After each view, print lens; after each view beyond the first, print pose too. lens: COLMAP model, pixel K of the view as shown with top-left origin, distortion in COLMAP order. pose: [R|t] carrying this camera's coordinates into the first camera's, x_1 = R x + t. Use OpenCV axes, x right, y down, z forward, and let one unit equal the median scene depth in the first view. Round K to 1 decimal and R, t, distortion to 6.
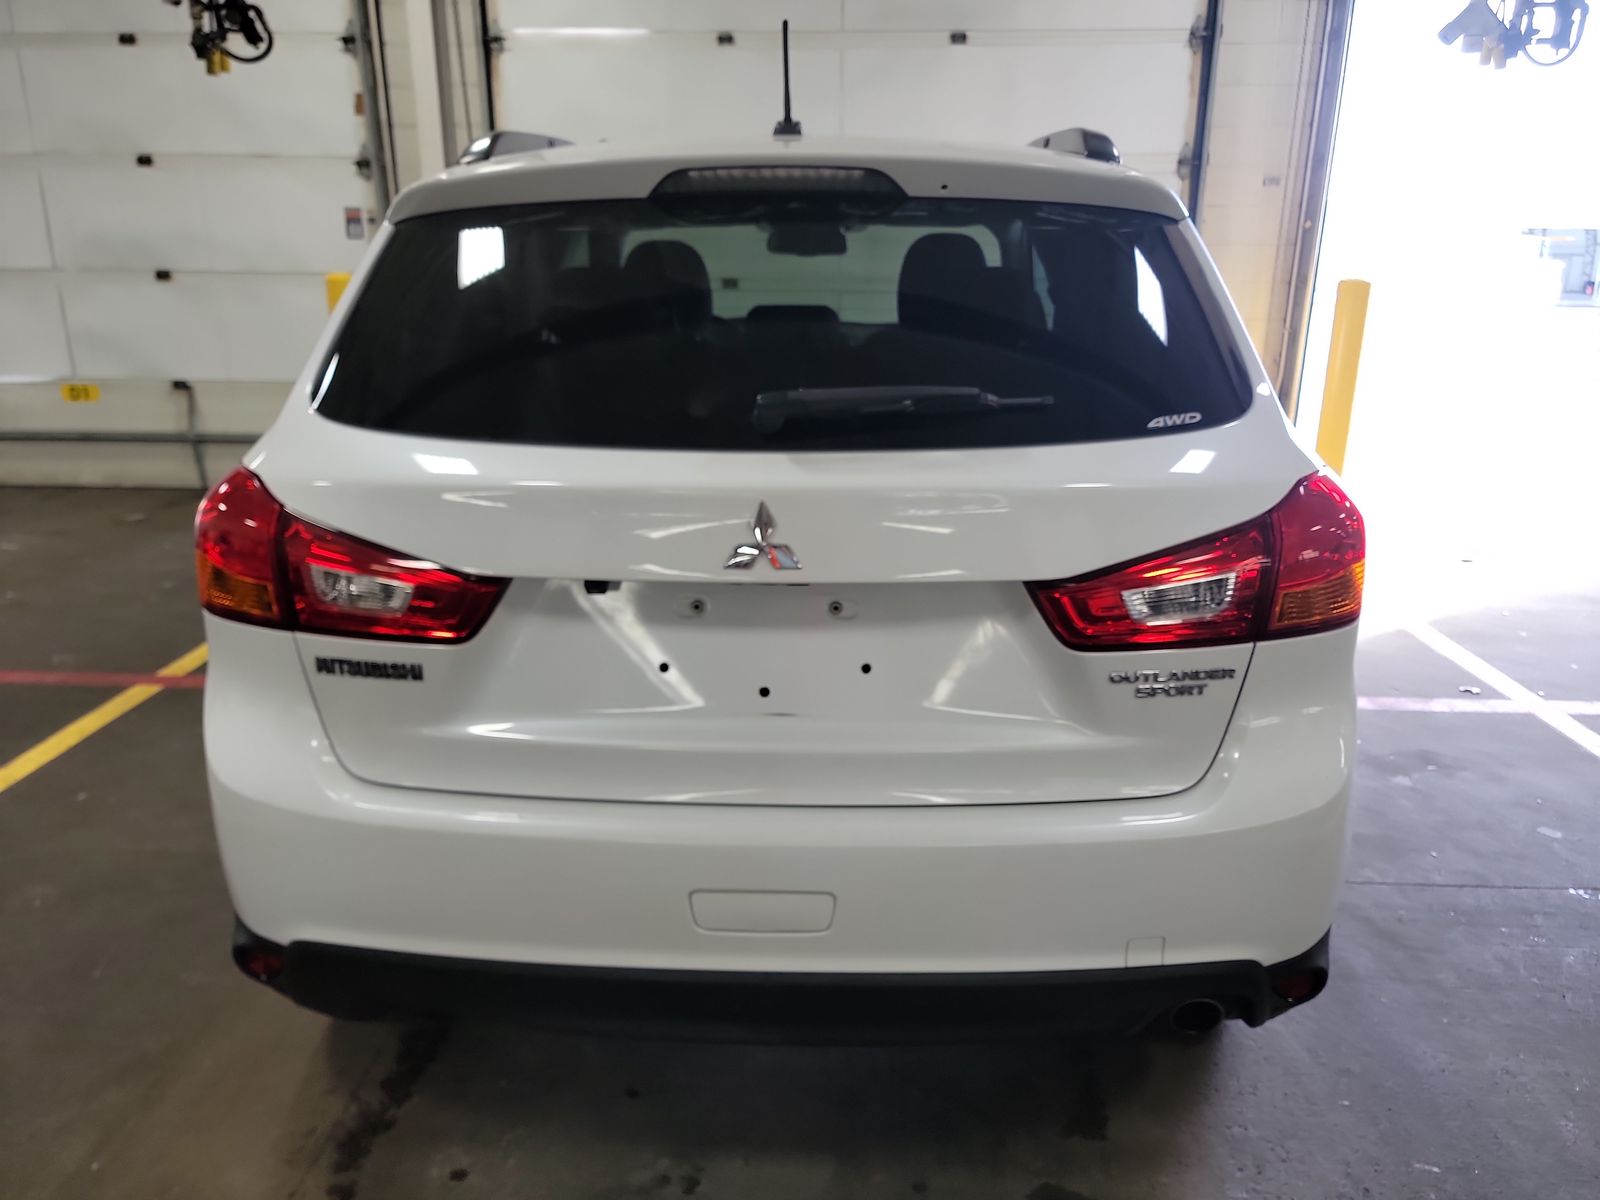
lens RADIAL K [[1126.5, 0, 800.0], [0, 1126.5, 600.0], [0, 0, 1]] dist [-0.005205, -0.003805]
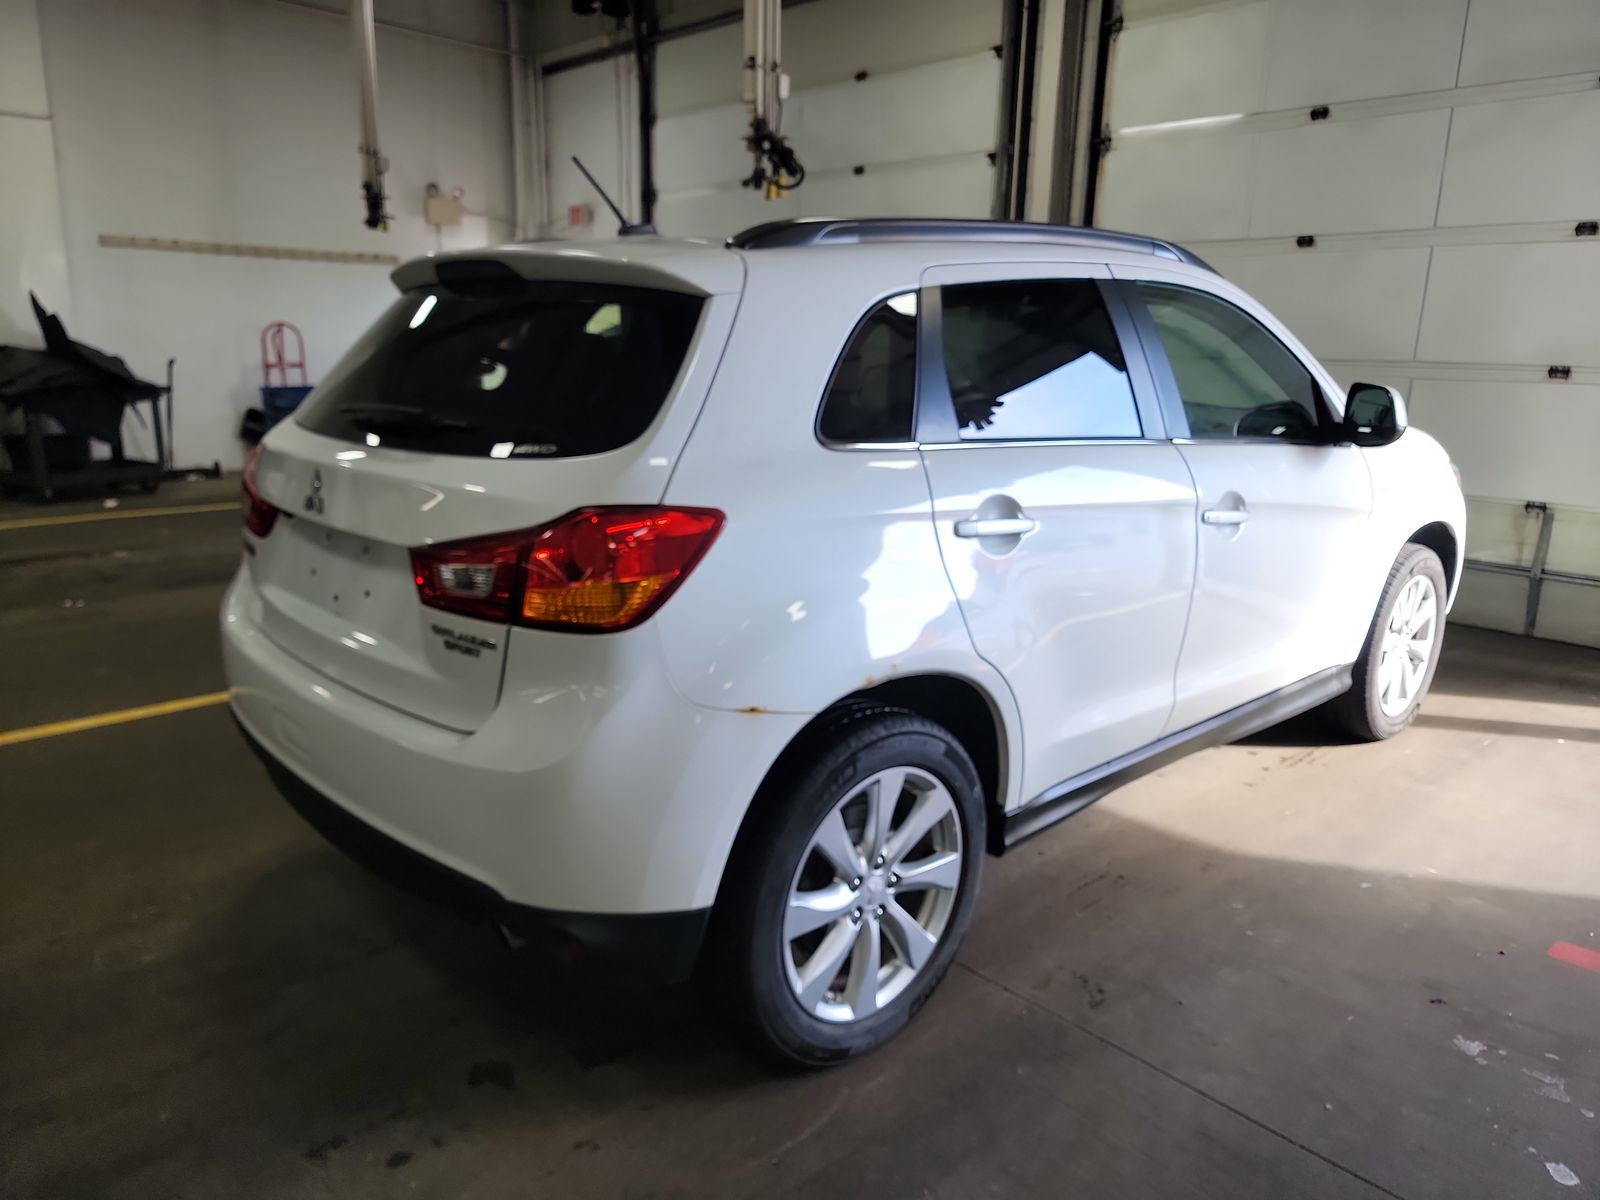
lens RADIAL K [[1126.5, 0, 800.0], [0, 1126.5, 600.0], [0, 0, 1]] dist [-0.005205, -0.003805]
pose [[0.681556, 0.174466, -0.710664, 0.386047], [-0.224021, 0.974280, 0.024337, -0.023894], [0.696632, 0.142617, 0.703110, 0.087880]]
